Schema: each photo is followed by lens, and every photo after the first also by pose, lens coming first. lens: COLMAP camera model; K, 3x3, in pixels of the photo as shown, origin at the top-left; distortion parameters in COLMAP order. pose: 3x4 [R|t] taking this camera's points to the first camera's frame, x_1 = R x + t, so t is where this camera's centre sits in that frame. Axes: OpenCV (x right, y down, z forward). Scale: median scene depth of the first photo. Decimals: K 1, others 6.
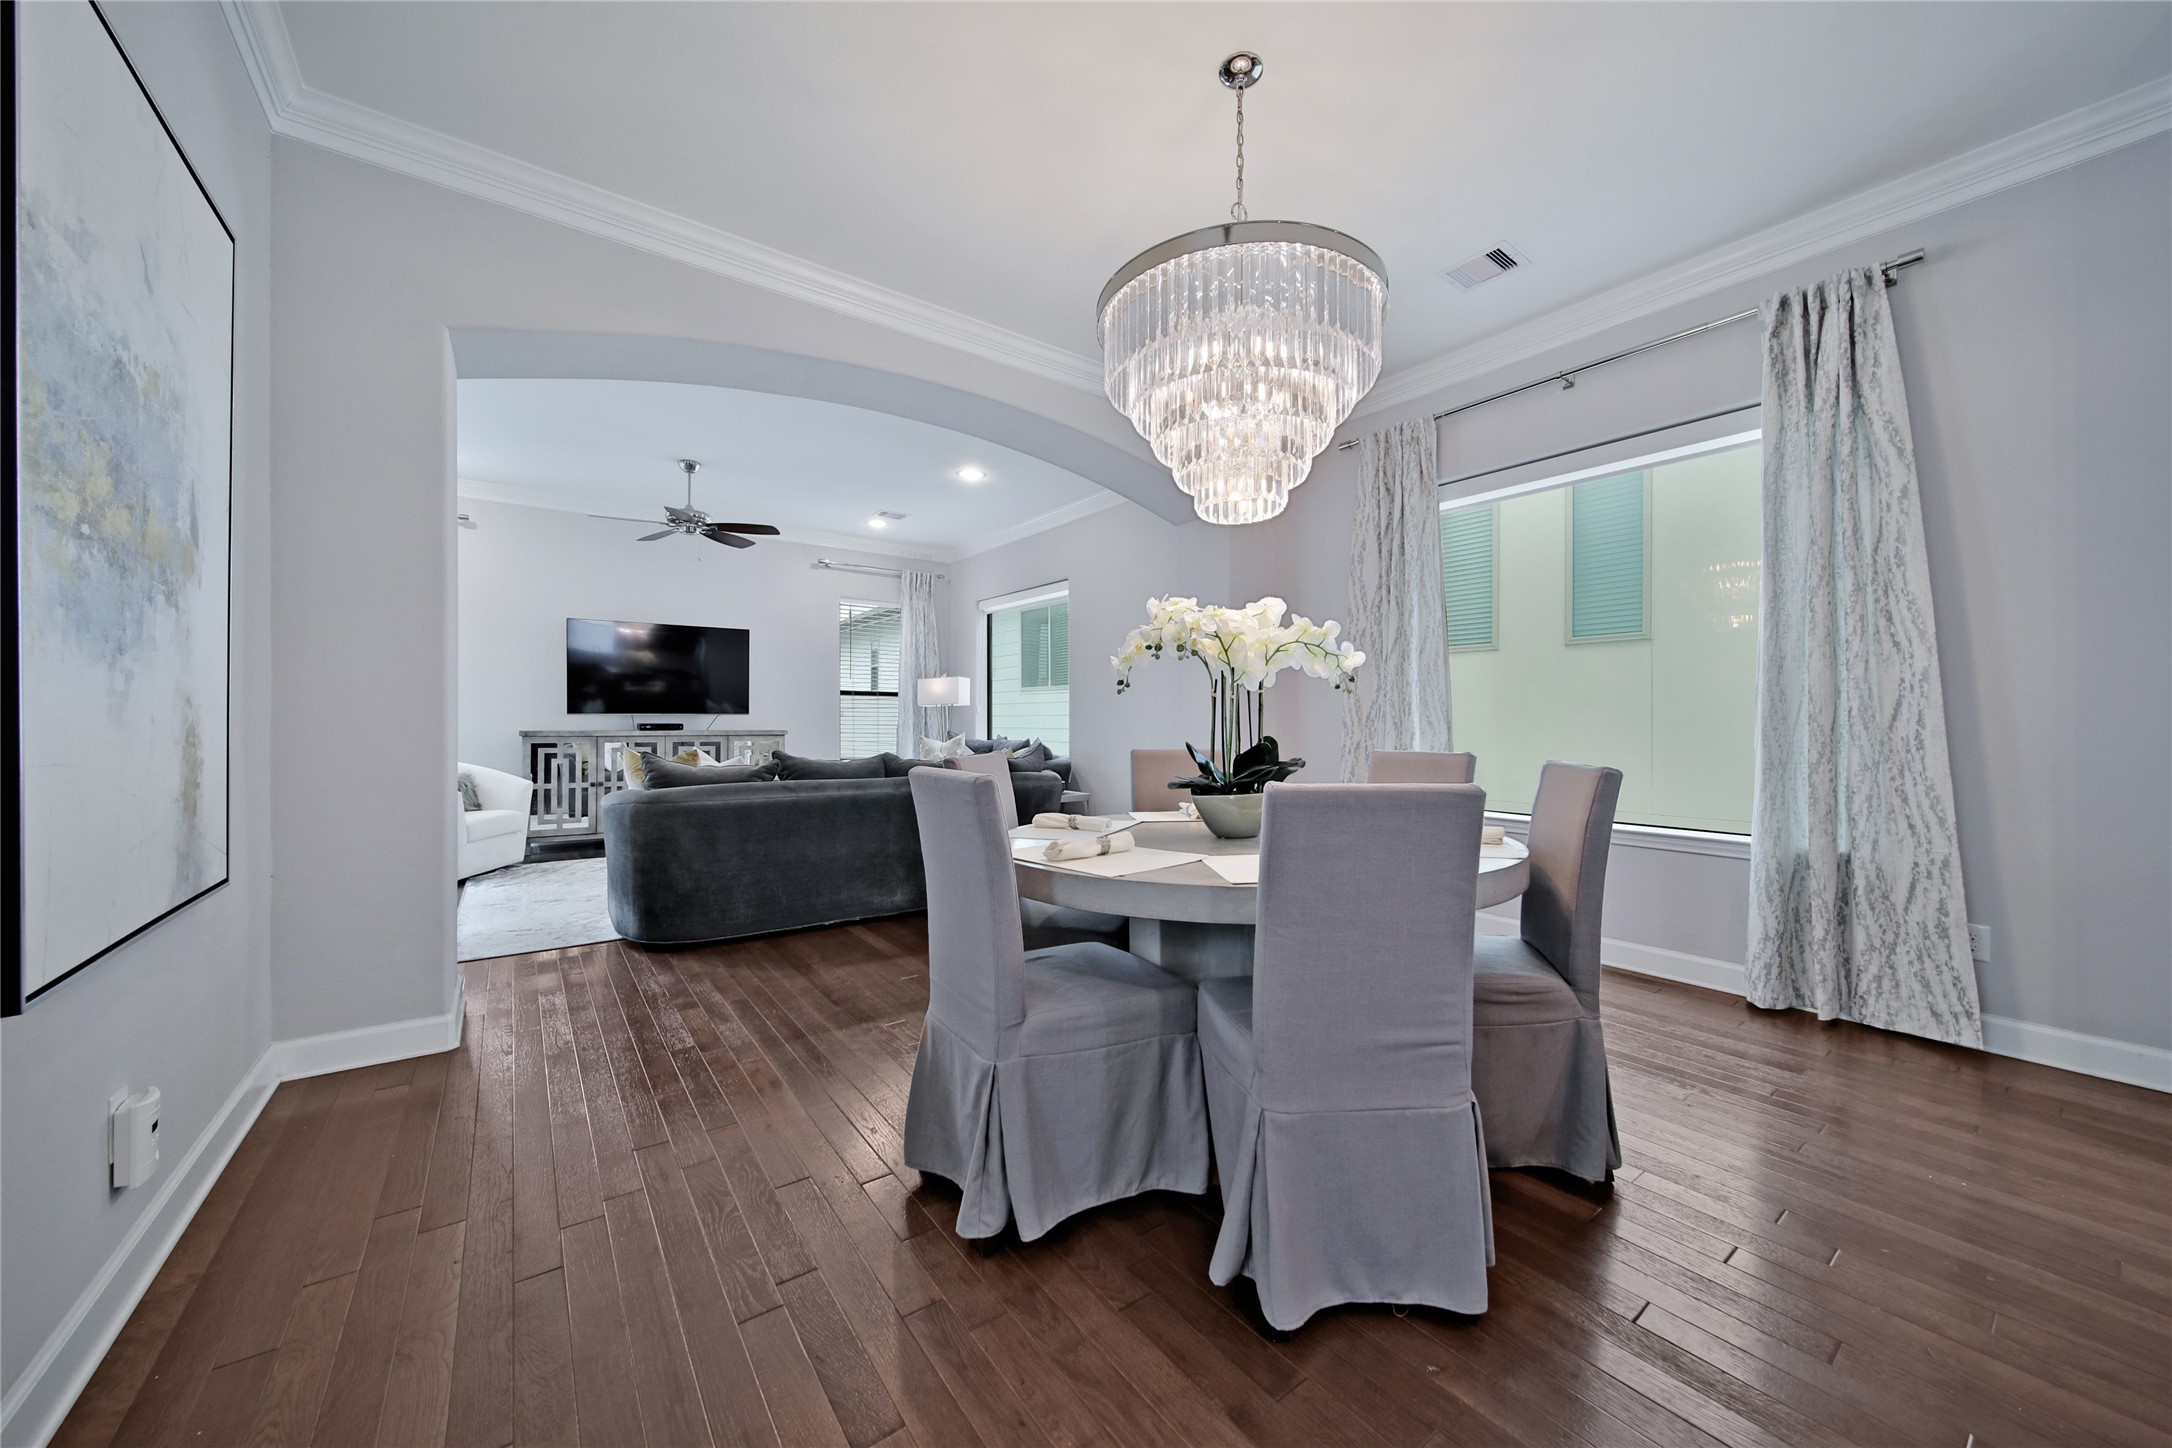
lens RADIAL K [[775.8, 0, 1083.1], [0, 775.8, 718.6], [0, 0, 1]] dist [0.000810, 0.000030]
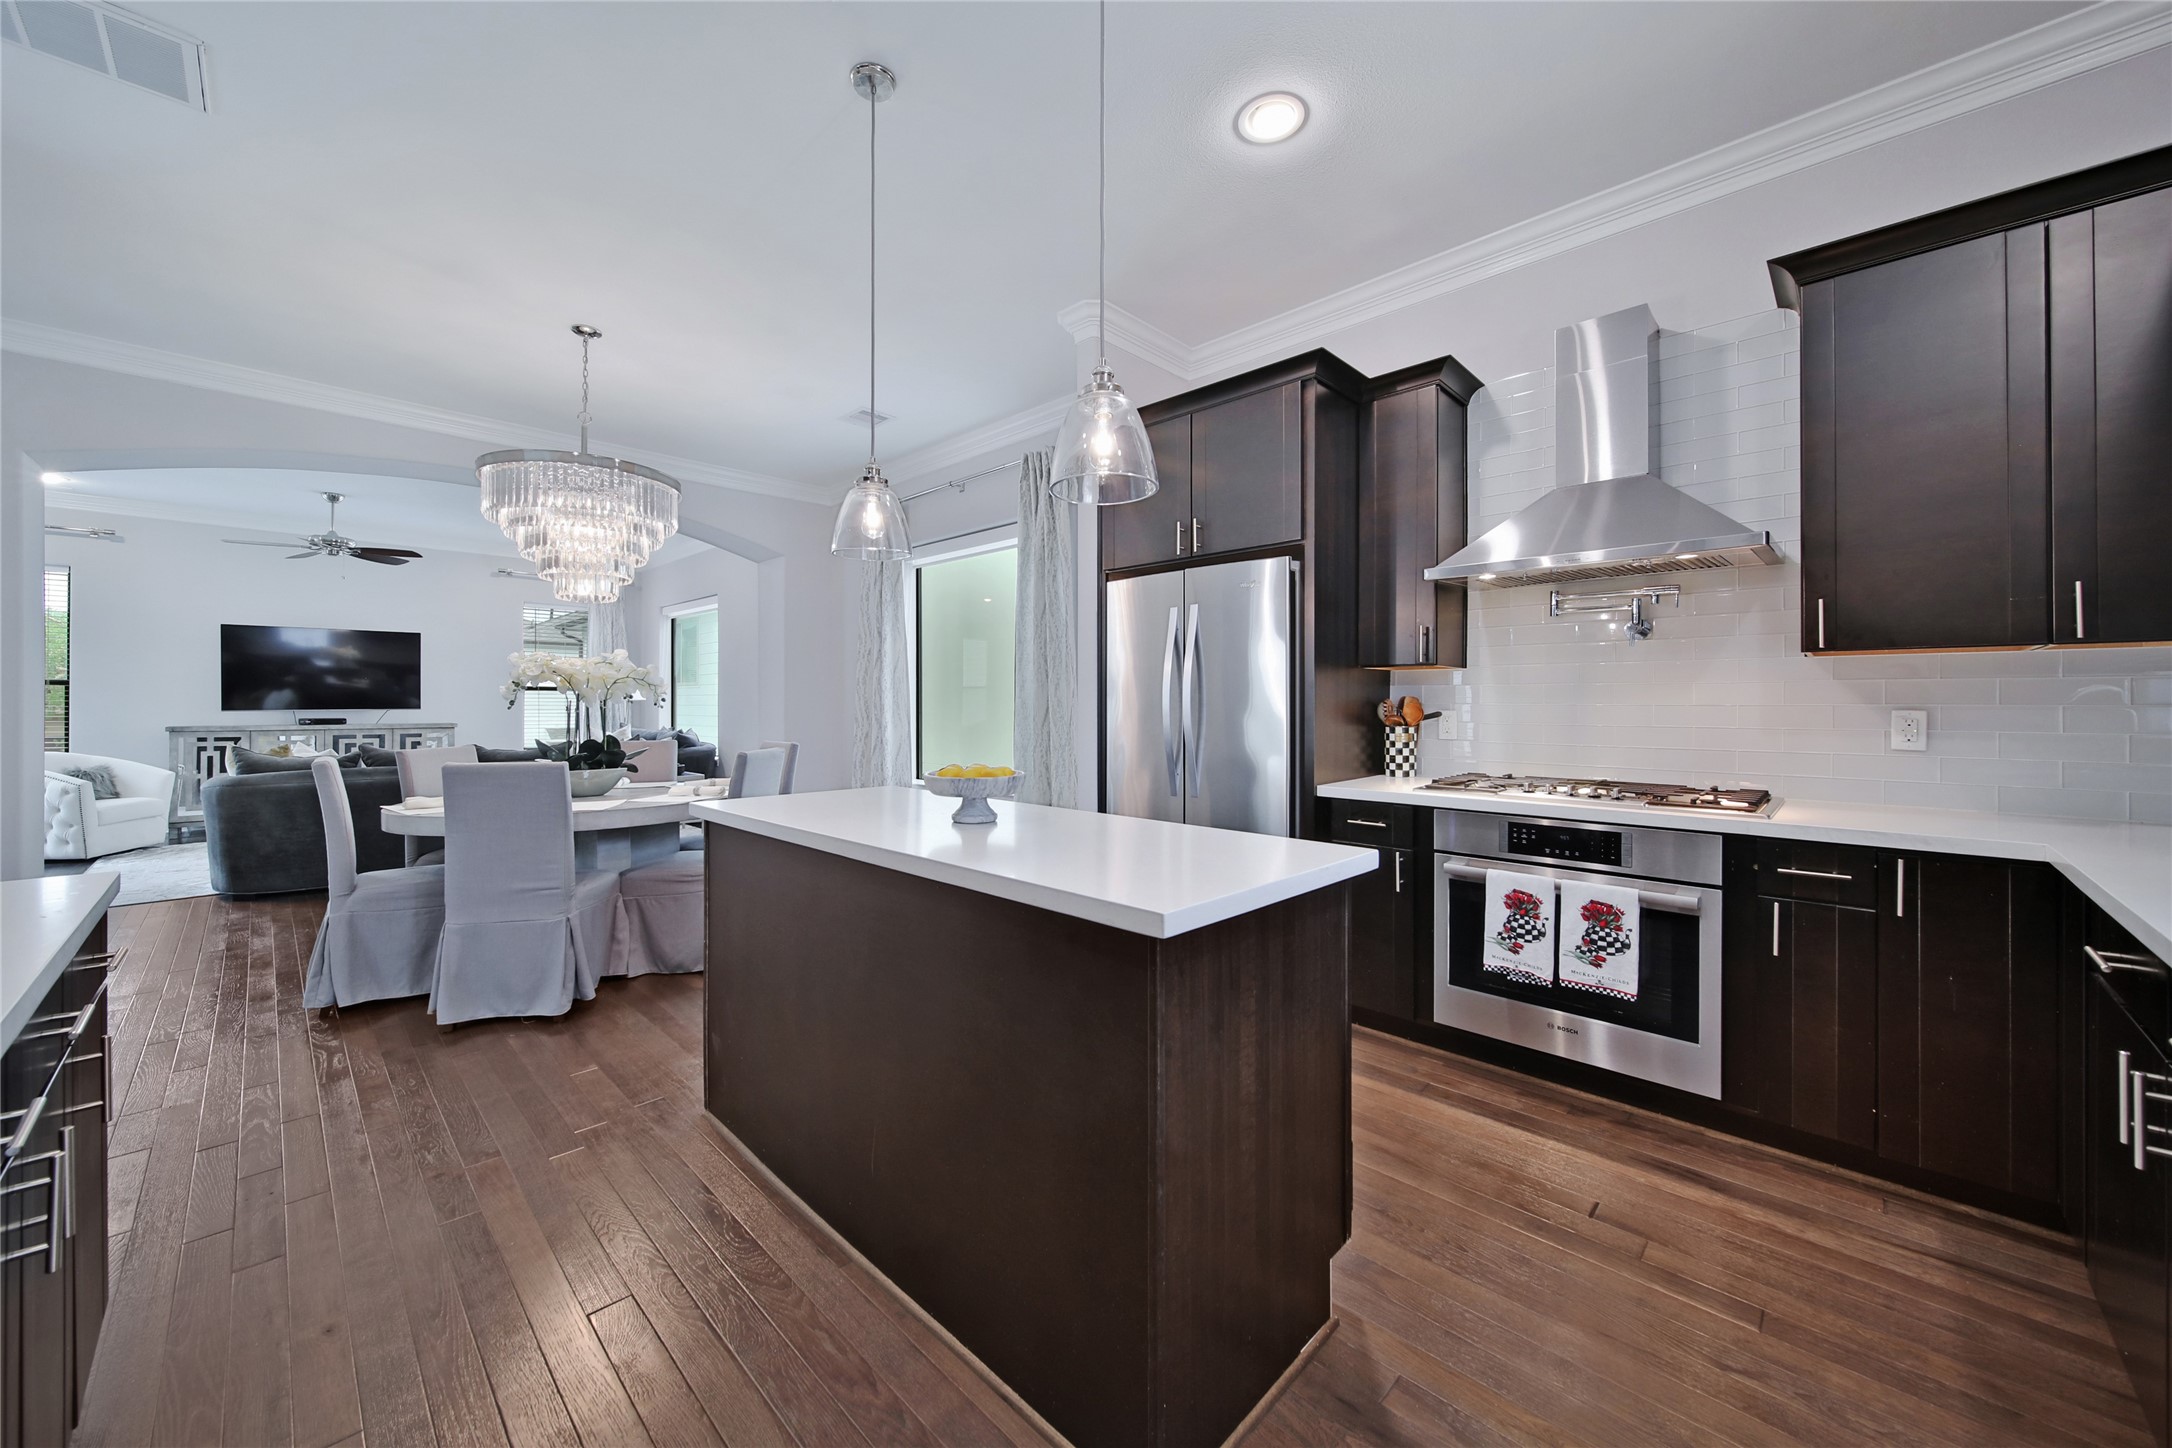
lens RADIAL K [[784.9, 0, 1067.6], [0, 784.9, 702.2], [0, 0, 1]] dist [0.001365, 0.000008]
pose [[0.987520, -0.002321, 0.157475, 0.662631], [0.002030, 0.999996, 0.002008, -0.033712], [-0.157479, -0.001663, 0.987521, -0.562785]]
